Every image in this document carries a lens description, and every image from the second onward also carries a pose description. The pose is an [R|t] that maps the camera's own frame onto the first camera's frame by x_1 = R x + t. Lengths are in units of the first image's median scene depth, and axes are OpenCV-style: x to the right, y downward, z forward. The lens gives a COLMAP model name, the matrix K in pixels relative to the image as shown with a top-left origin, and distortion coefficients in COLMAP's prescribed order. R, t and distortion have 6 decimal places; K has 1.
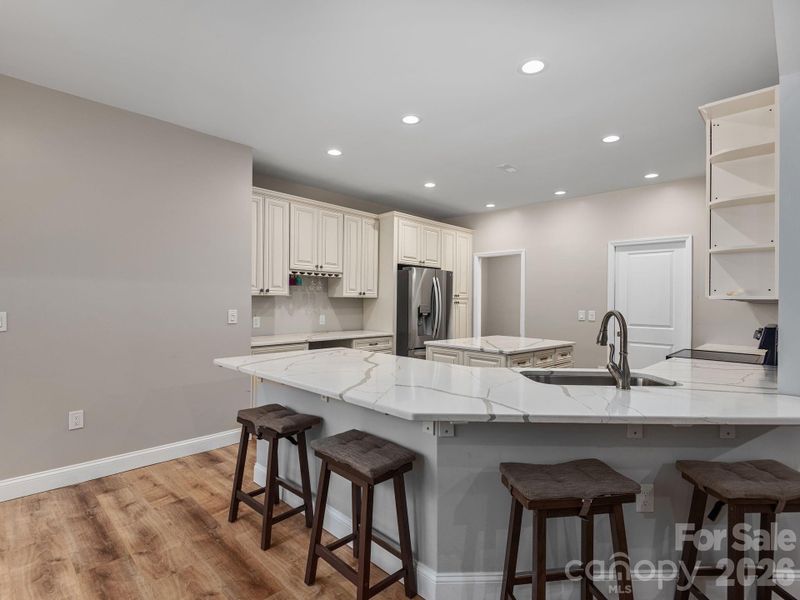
lens RADIAL K [[410.1, 0, 400.0], [0, 410.1, 300.0], [0, 0, 1]] dist [-0.006757, -0.001646]
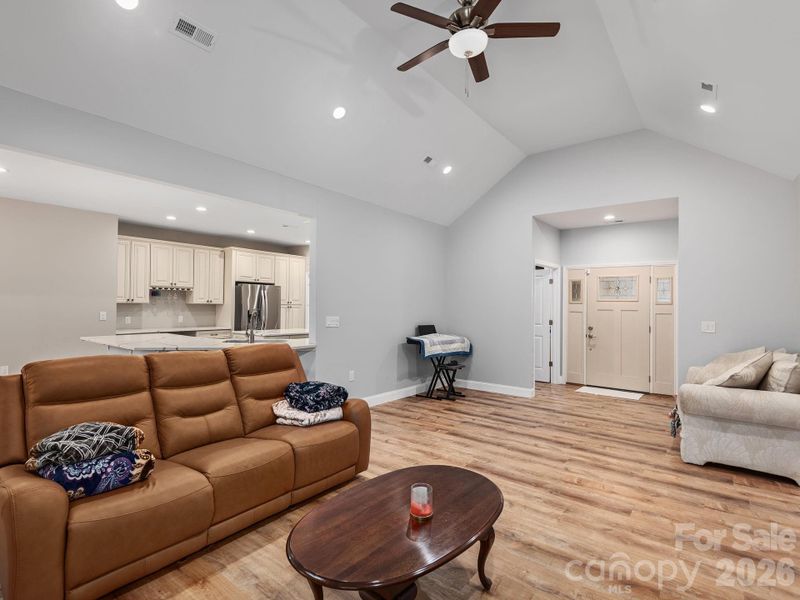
lens RADIAL K [[410.1, 0, 400.0], [0, 410.1, 300.0], [0, 0, 1]] dist [-0.006757, -0.001646]
pose [[0.993733, 0.000307, 0.111775, 0.436061], [0.000815, 0.999950, -0.009997, -0.004918], [-0.111773, 0.010025, 0.993683, -0.567360]]
